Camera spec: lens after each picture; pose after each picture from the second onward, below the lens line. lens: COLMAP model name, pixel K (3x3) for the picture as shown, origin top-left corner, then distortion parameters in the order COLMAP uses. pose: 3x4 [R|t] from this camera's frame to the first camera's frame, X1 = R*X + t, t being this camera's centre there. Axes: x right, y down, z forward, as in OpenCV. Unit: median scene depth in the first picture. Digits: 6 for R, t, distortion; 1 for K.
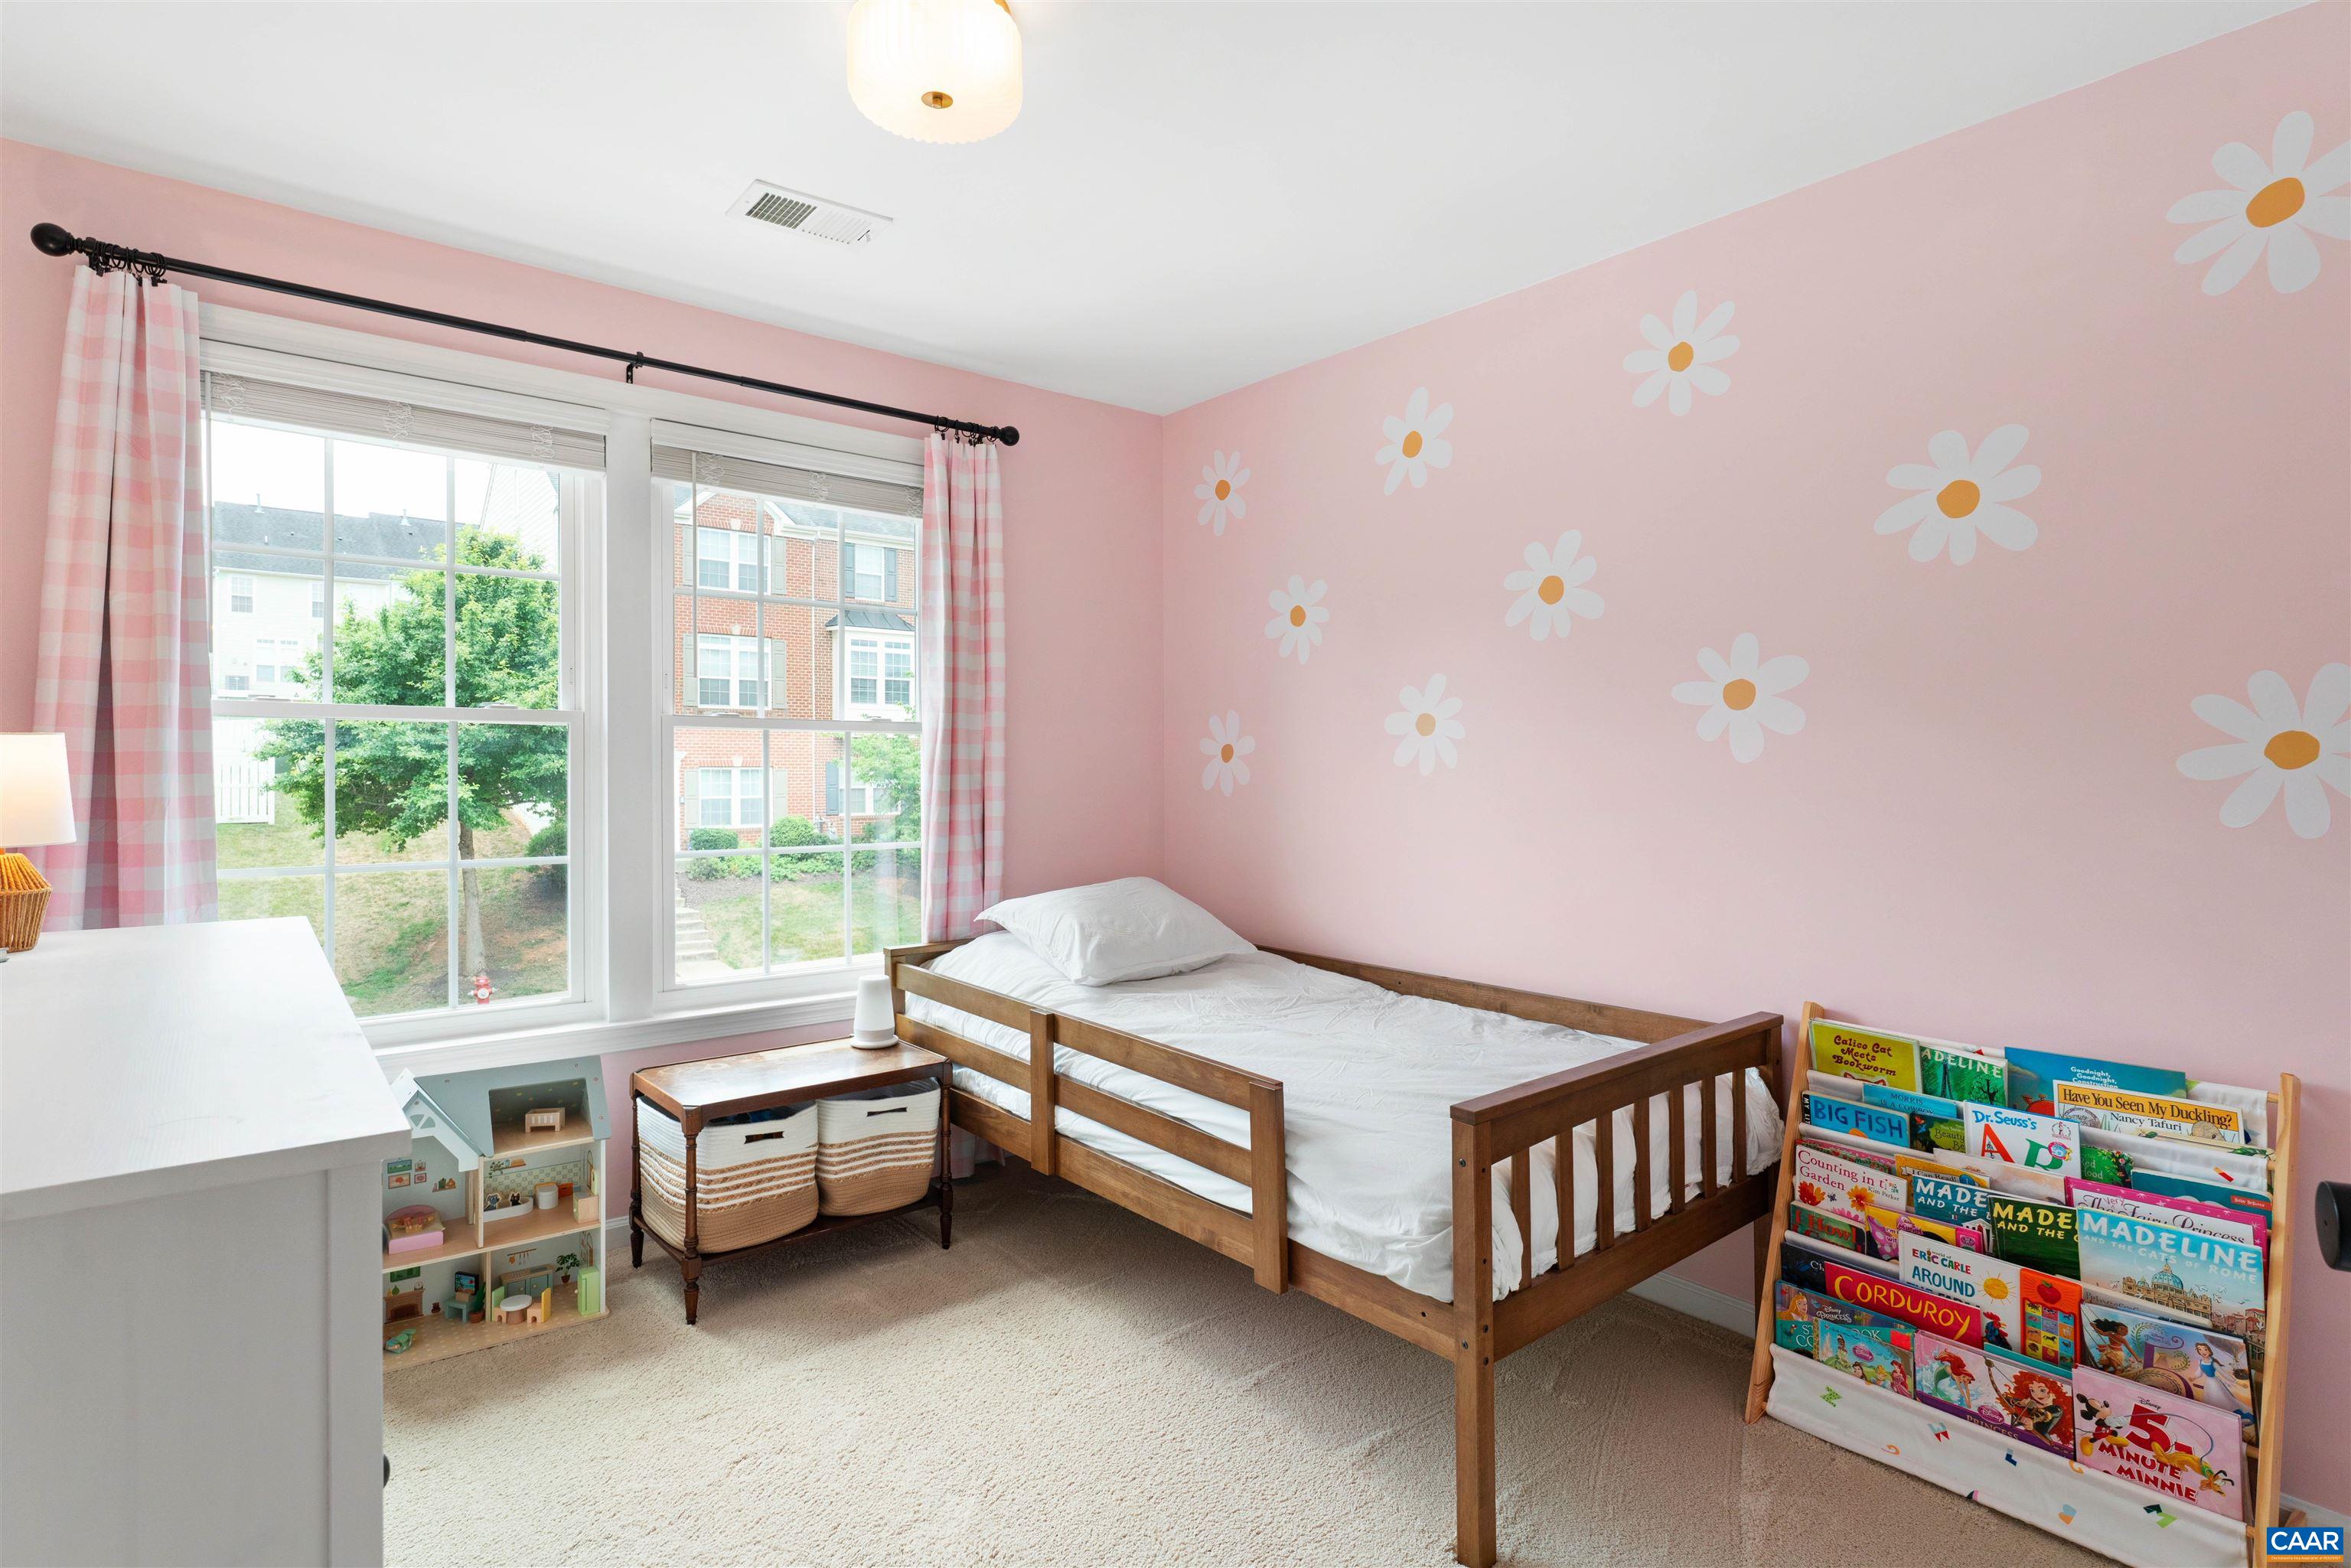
lens RADIAL K [[1144.7, 0, 1180.5], [0, 1144.7, 762.7], [0, 0, 1]] dist [-0.005451, 0.000058]
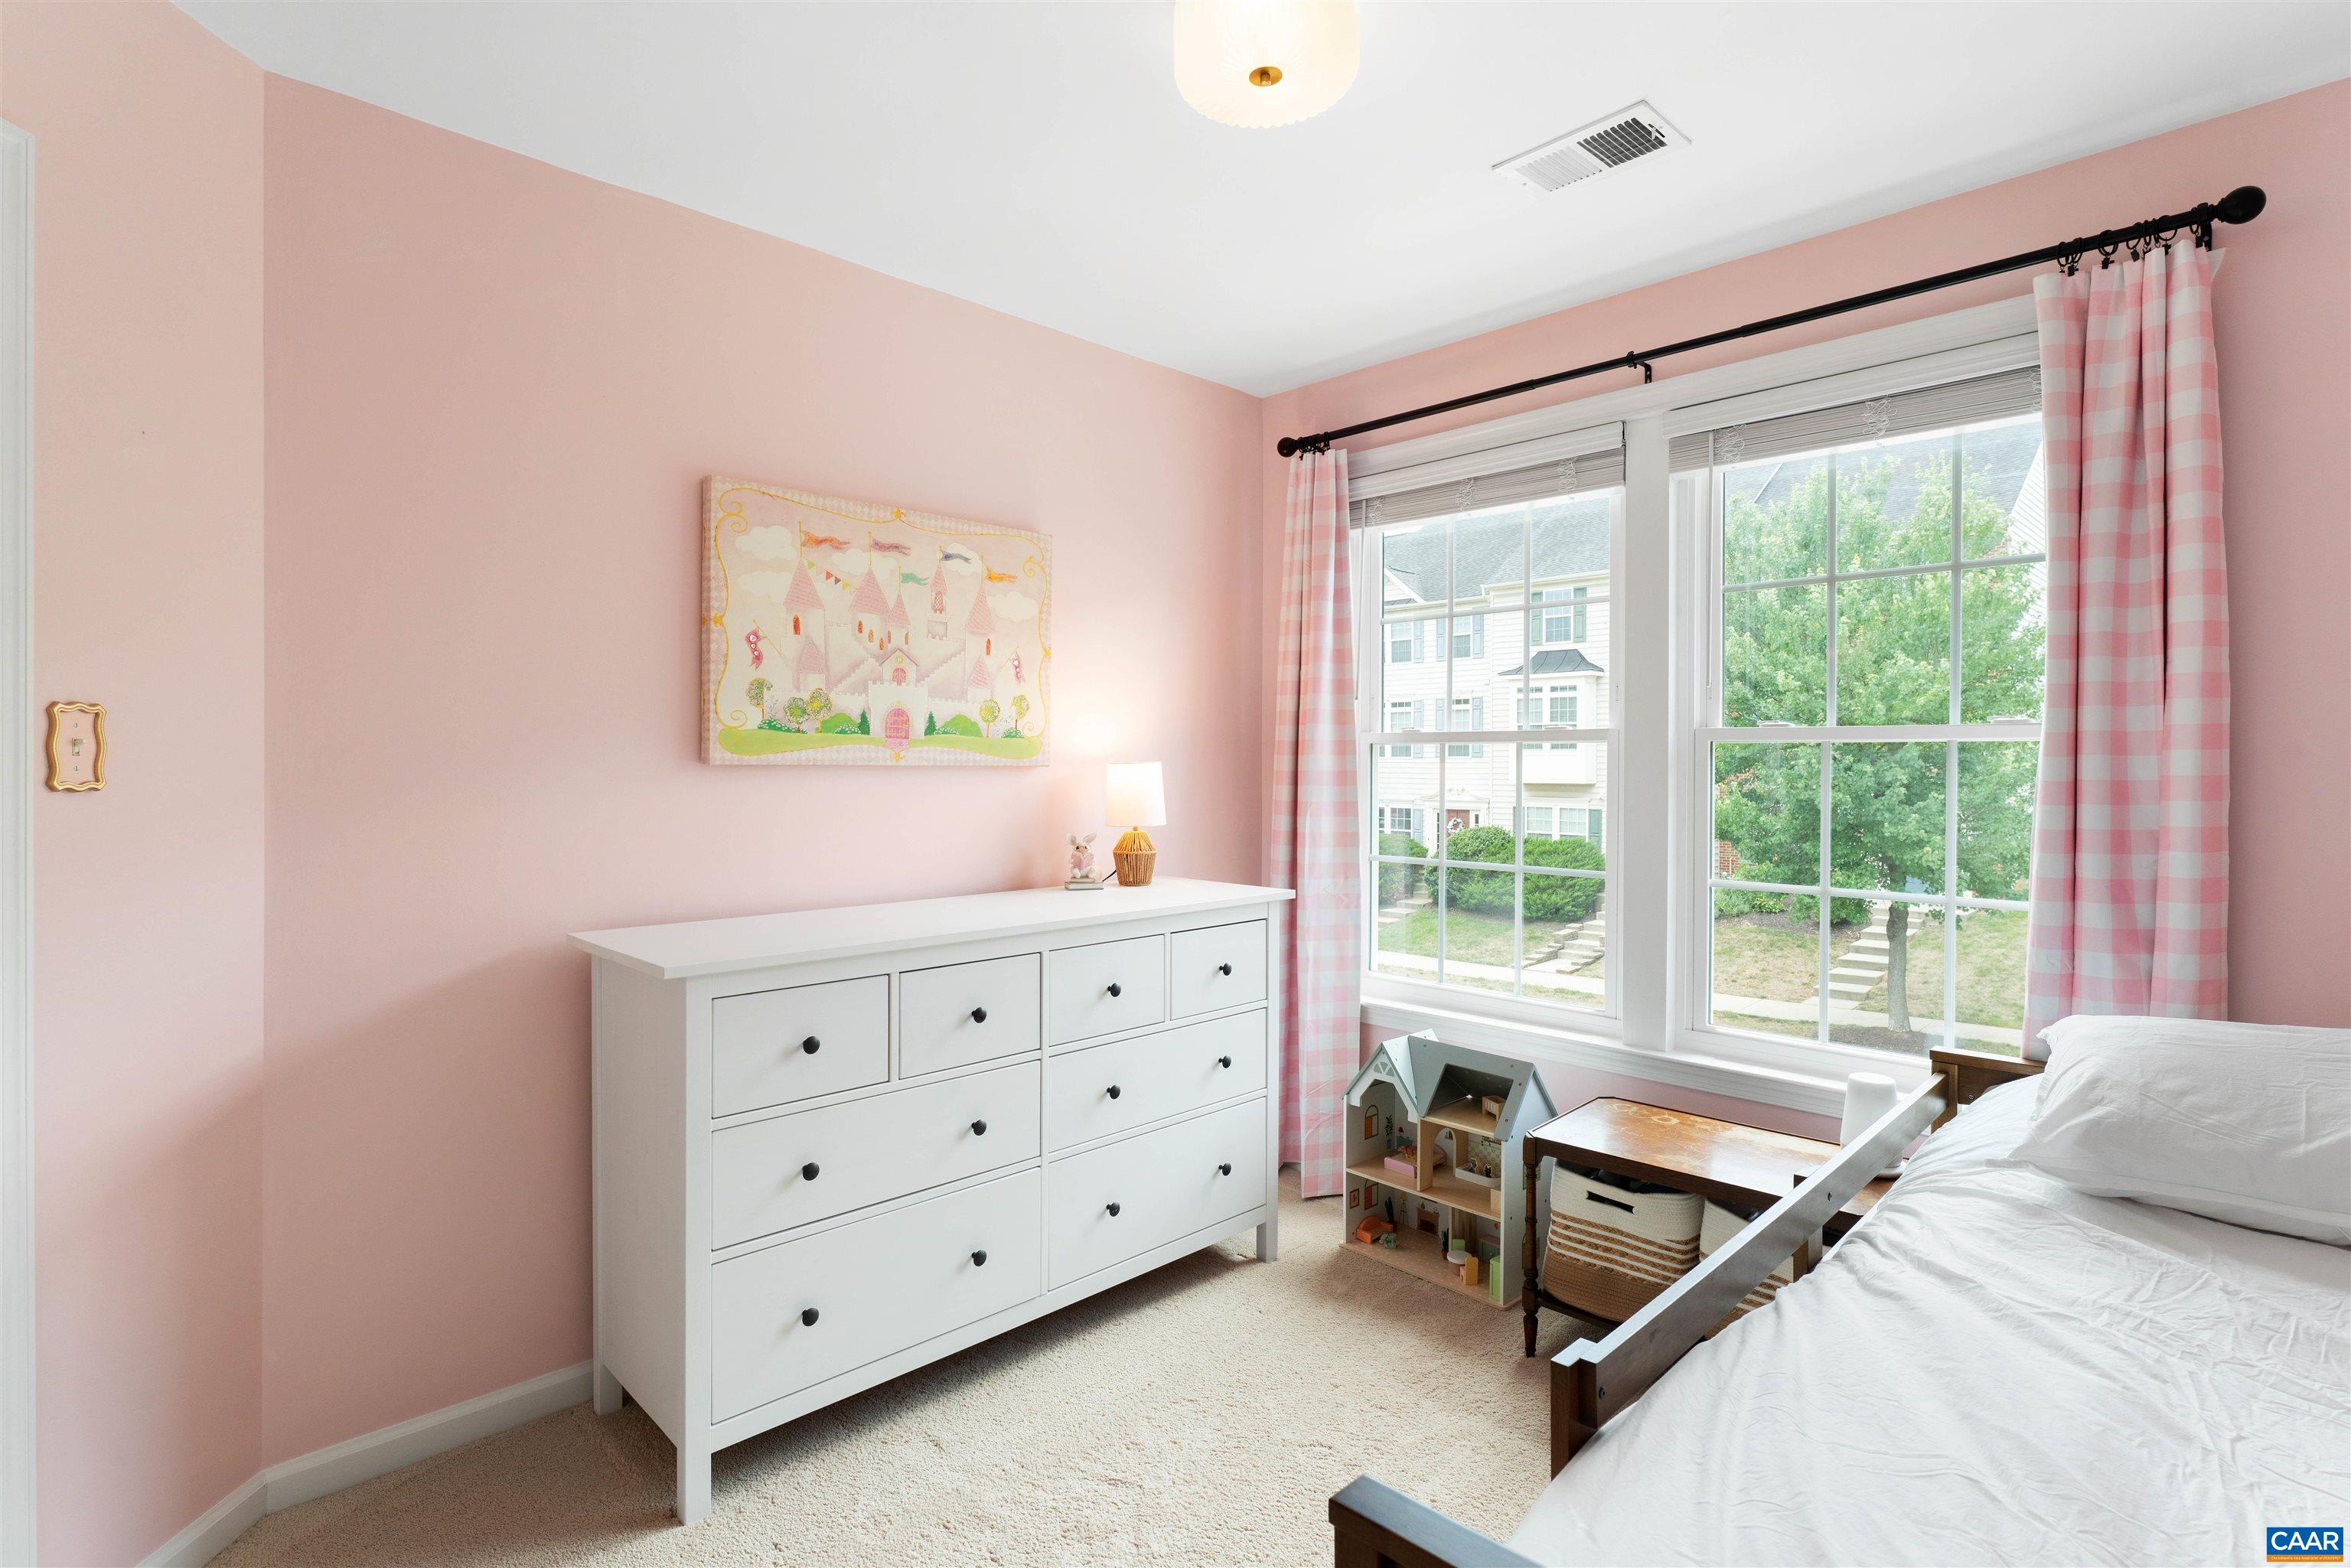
lens RADIAL K [[1144.7, 0, 1177.1], [0, 1144.7, 792.0], [0, 0, 1]] dist [-0.005451, 0.000058]
pose [[0.100702, 0.014924, -0.994805, 0.432692], [-0.008951, 0.999861, 0.014094, -0.000823], [0.994876, 0.007485, 0.100822, 0.514838]]
